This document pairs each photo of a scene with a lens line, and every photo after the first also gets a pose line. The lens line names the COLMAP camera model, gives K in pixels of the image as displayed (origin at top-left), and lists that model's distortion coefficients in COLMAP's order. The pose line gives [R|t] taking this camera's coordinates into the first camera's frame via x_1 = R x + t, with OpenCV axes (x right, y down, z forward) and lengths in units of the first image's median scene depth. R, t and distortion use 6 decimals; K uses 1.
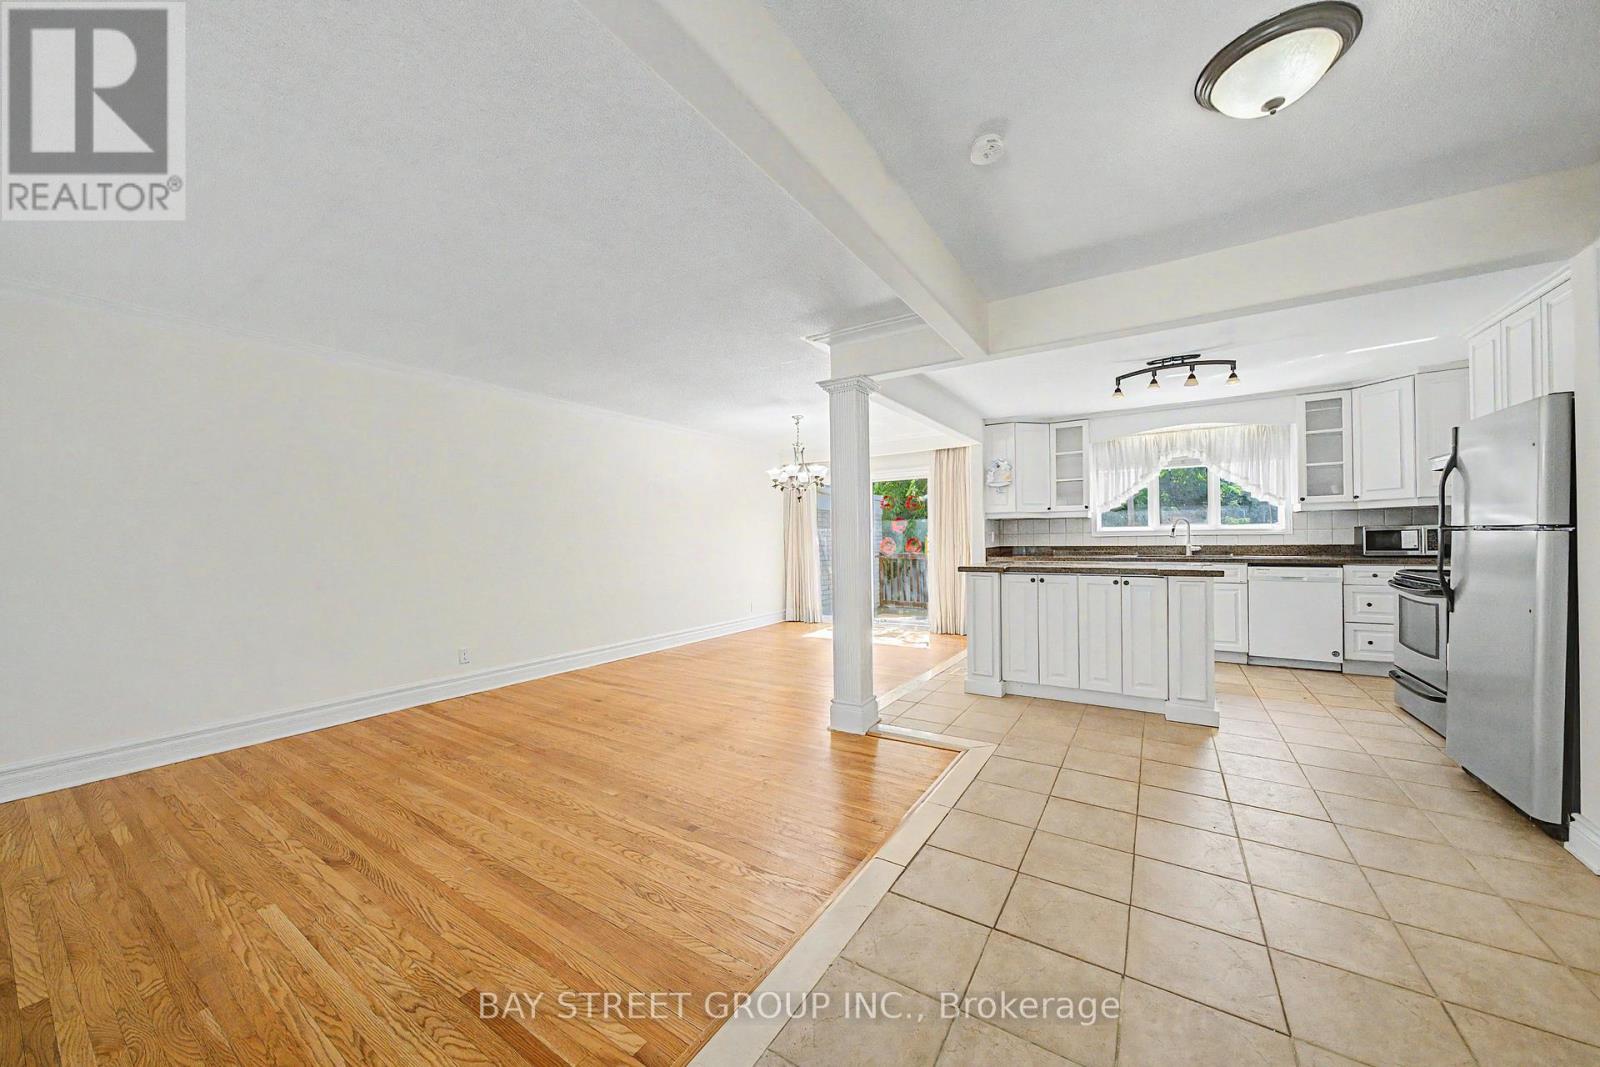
lens RADIAL K [[556.1, 0, 798.4], [0, 556.1, 540.1], [0, 0, 1]] dist [-0.006127, 0.000281]
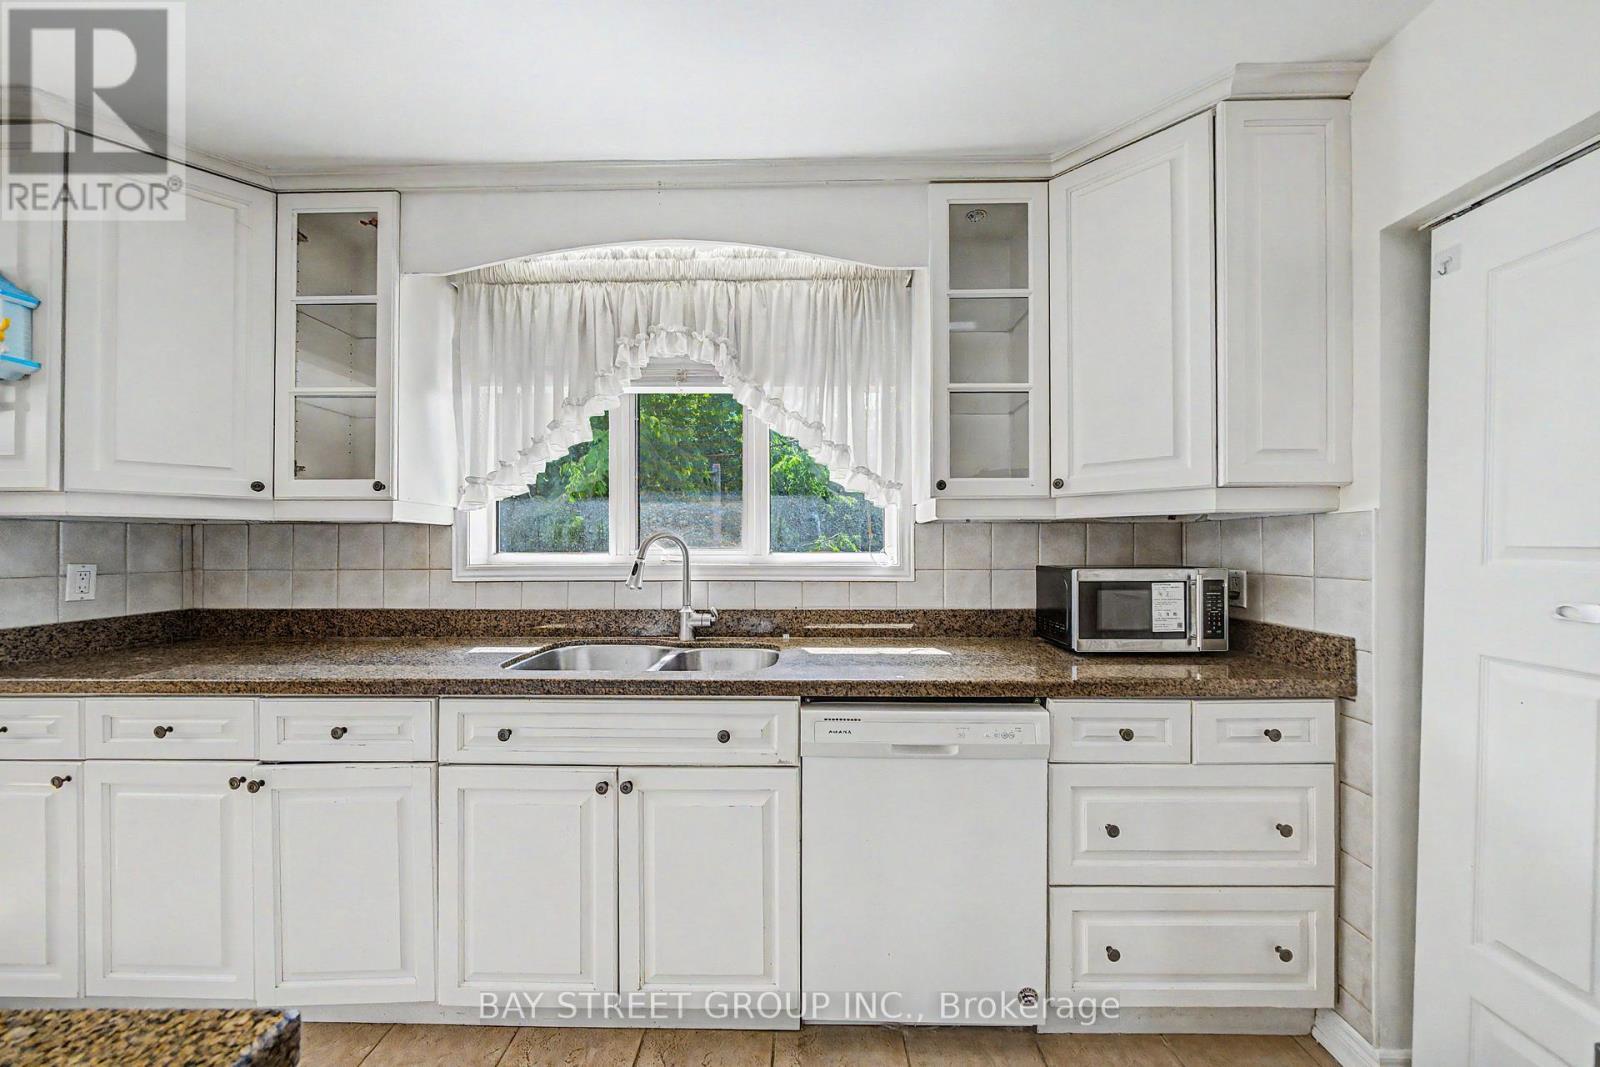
lens RADIAL K [[556.1, 0, 795.9], [0, 556.1, 546.1], [0, 0, 1]] dist [-0.006127, 0.000281]
pose [[0.849620, 0.014304, 0.527202, 0.660597], [-0.010682, 0.999894, -0.009915, -0.032544], [-0.527287, 0.002792, 0.849682, 0.762053]]
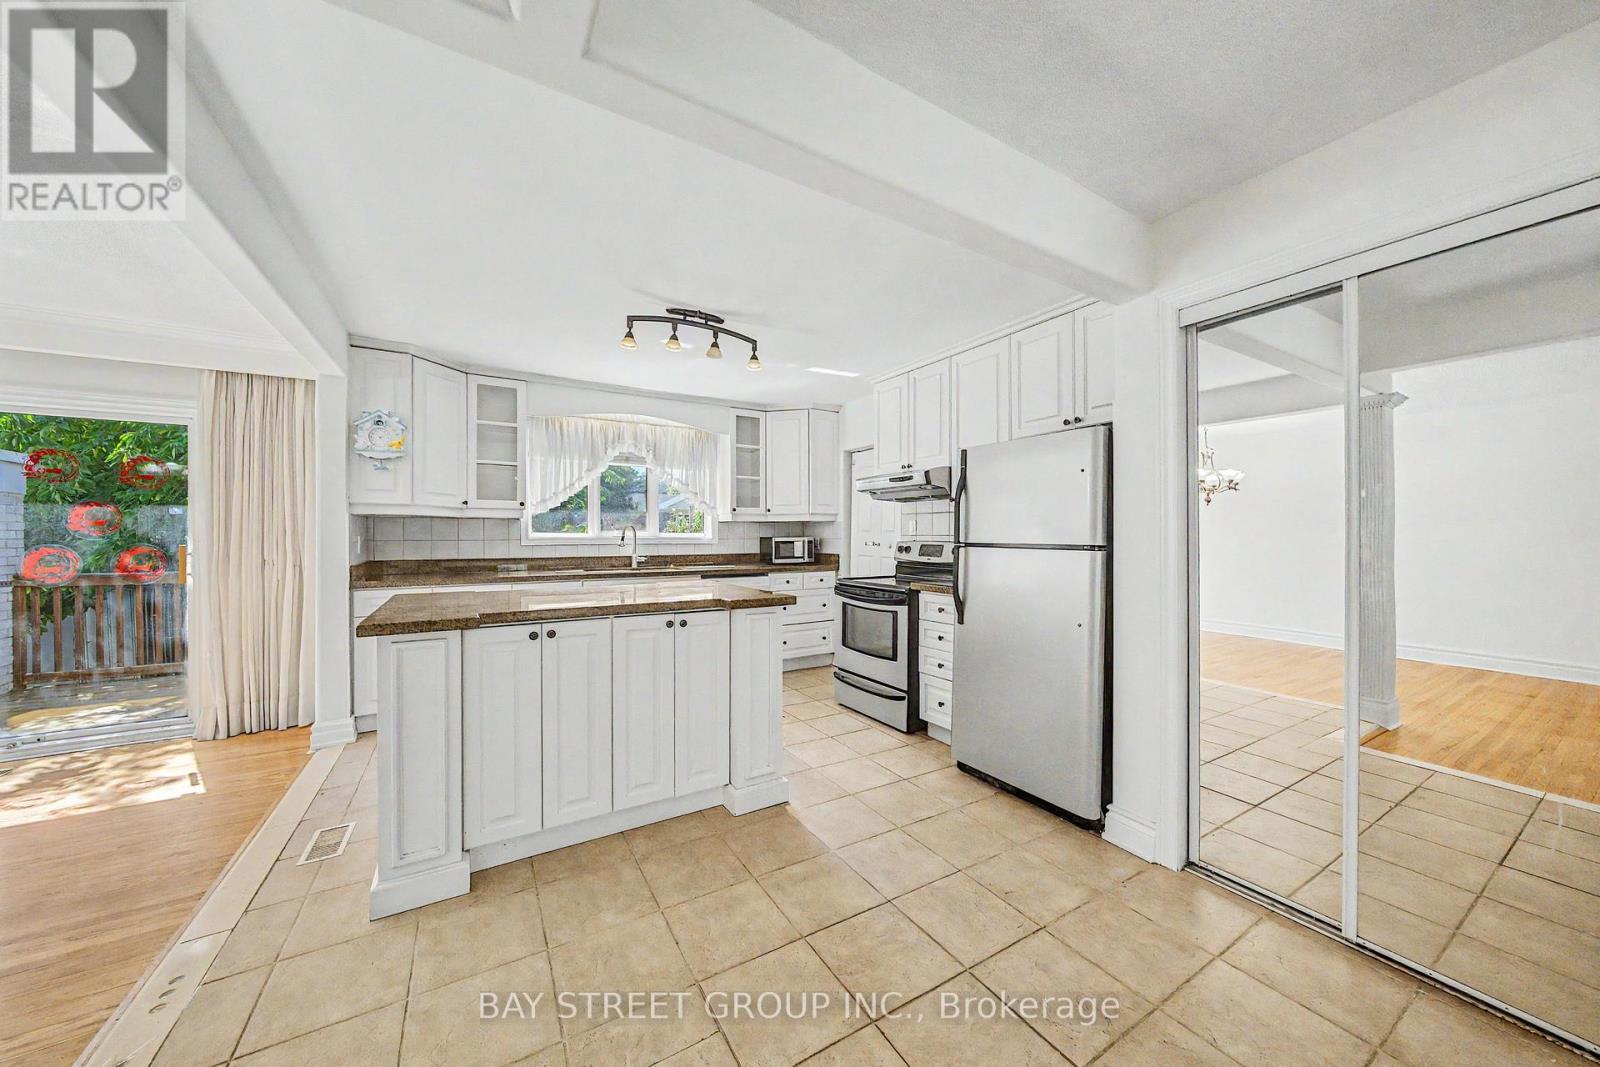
lens RADIAL K [[556.1, 0, 798.9], [0, 556.1, 534.8], [0, 0, 1]] dist [-0.006127, 0.000281]
pose [[0.442437, 0.014984, 0.896674, 0.050648], [-0.002962, 0.999879, -0.015247, -0.012503], [-0.896795, 0.004090, 0.442428, 0.445257]]
